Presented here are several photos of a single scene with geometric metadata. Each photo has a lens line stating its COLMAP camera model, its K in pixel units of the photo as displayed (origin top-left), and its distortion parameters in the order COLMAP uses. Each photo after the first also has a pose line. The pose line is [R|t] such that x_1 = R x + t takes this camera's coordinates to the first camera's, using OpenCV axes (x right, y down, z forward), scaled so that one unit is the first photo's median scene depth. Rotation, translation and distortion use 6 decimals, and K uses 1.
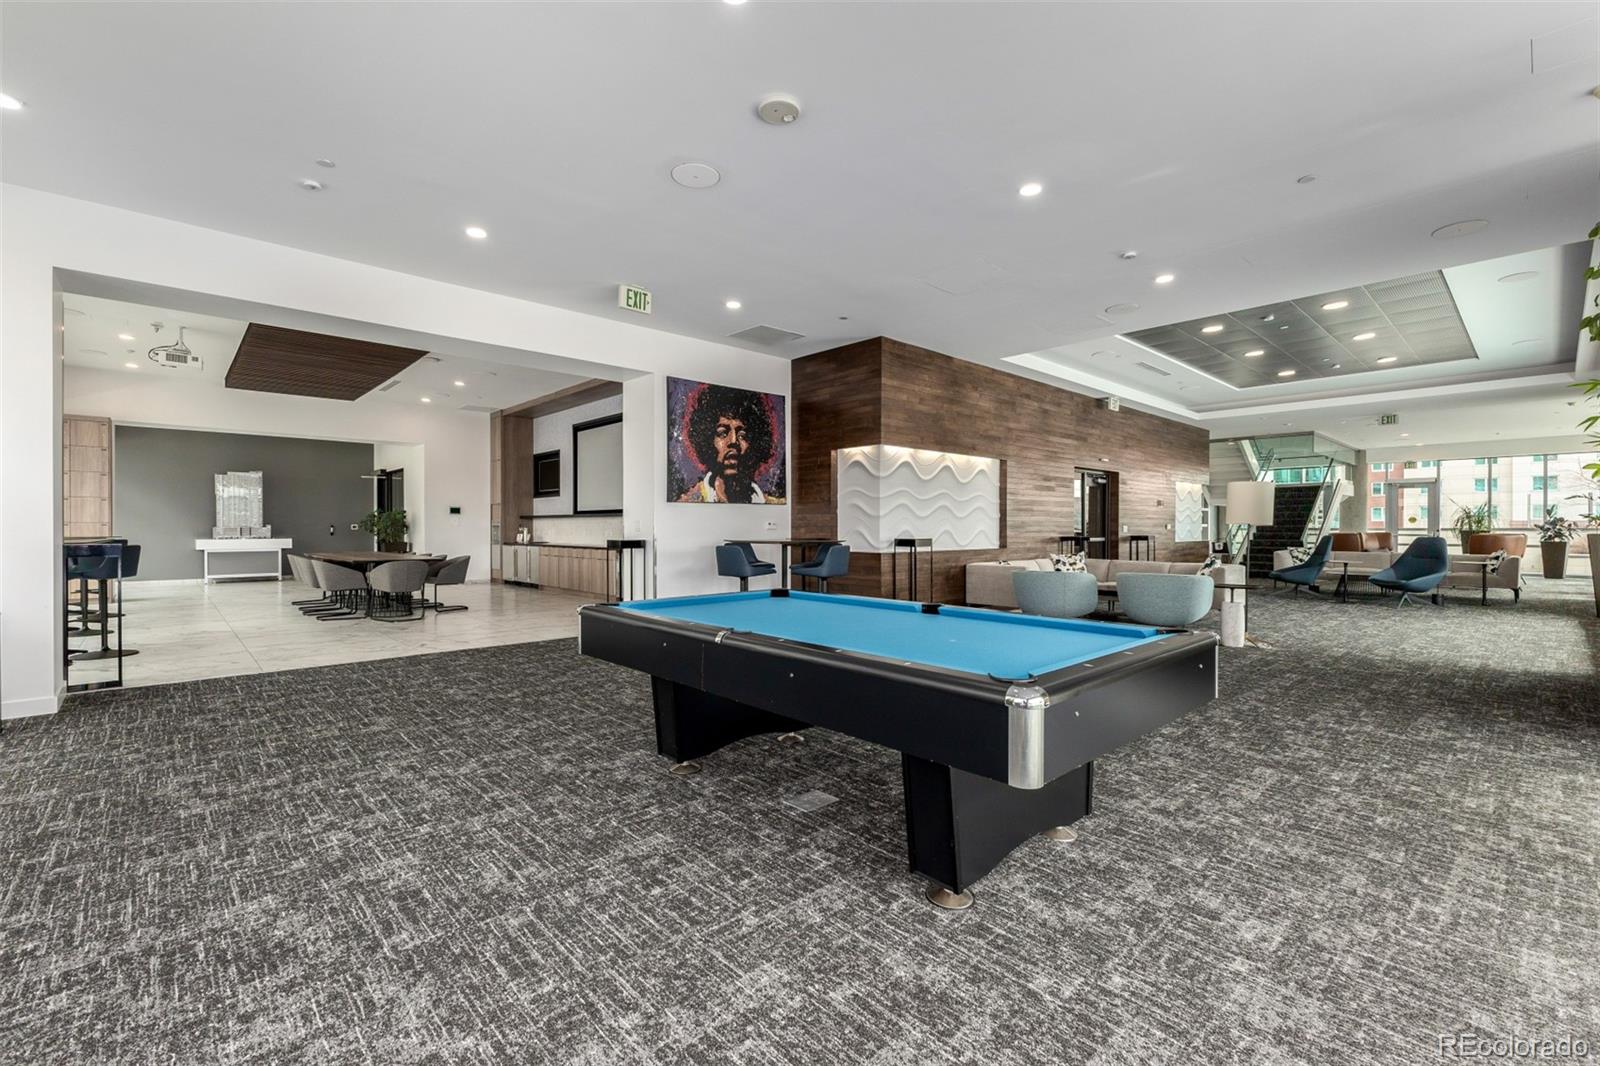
lens RADIAL K [[683.6, 0, 800.0], [0, 683.6, 533.0], [0, 0, 1]] dist [0.003207, 0.000257]
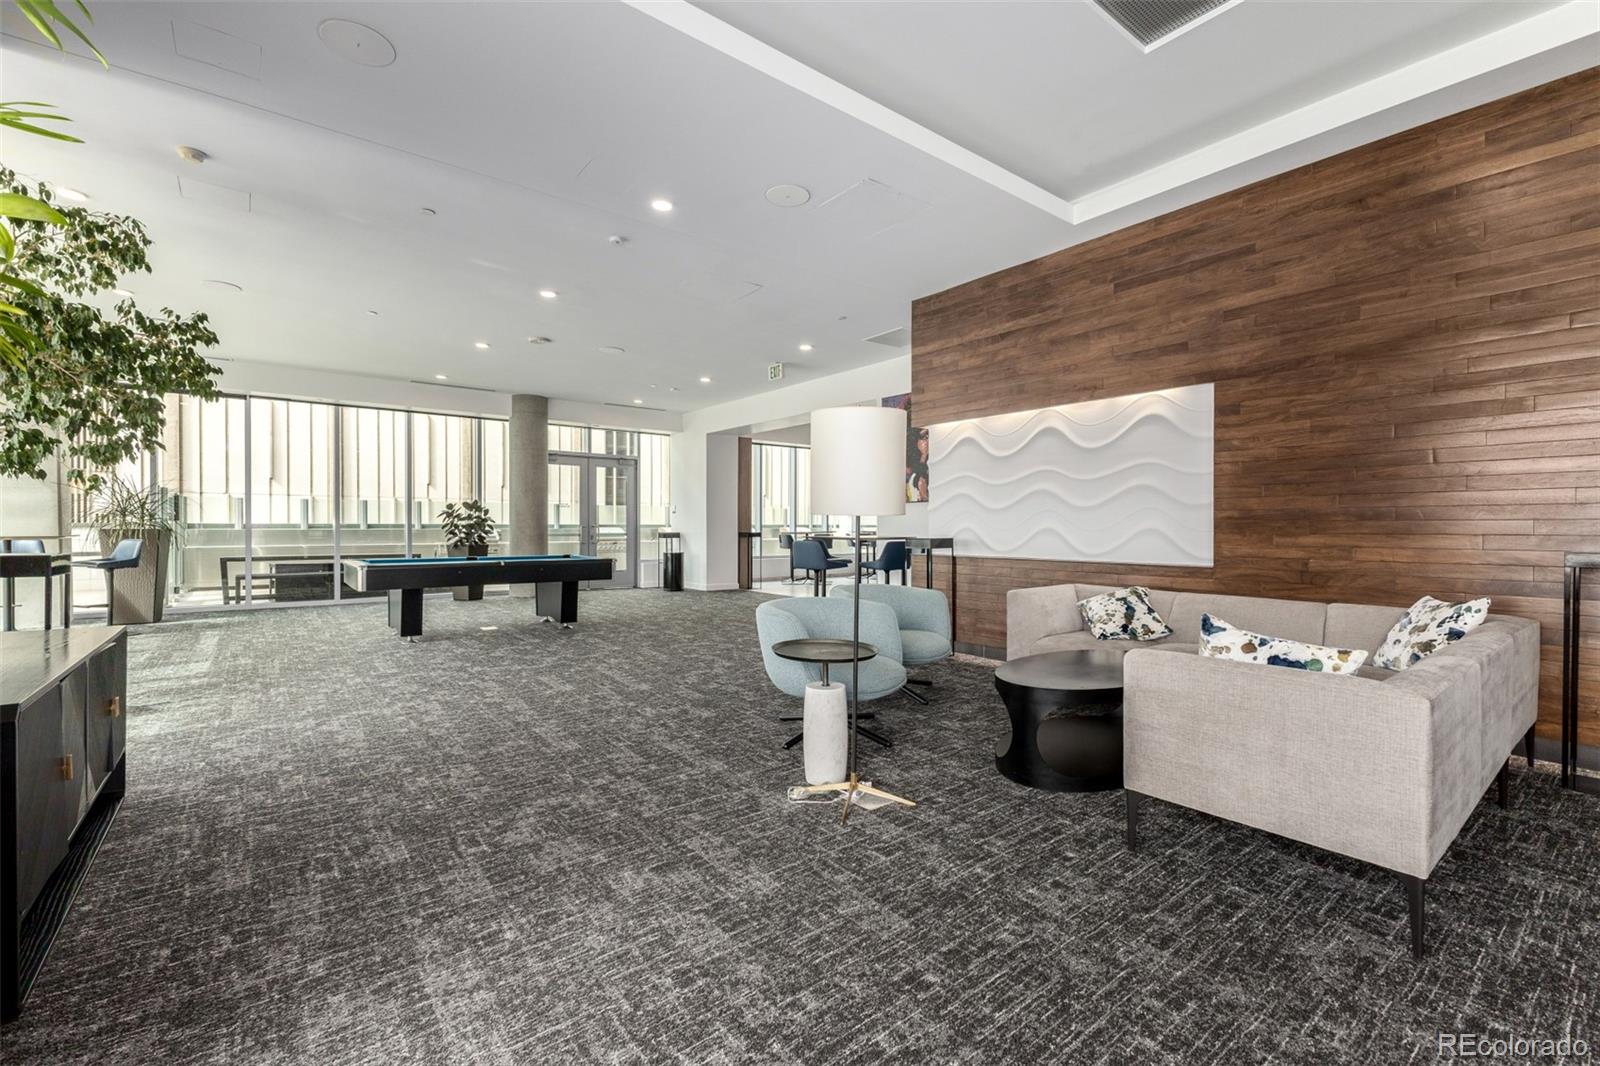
lens RADIAL K [[699.7, 0, 793.0], [0, 699.7, 514.9], [0, 0, 1]] dist [0.031333, 0.000160]
pose [[-0.082795, -0.015113, -0.996452, 0.982801], [-0.003068, 0.999884, -0.014910, -0.006852], [0.996562, 0.001823, -0.082832, 0.902320]]
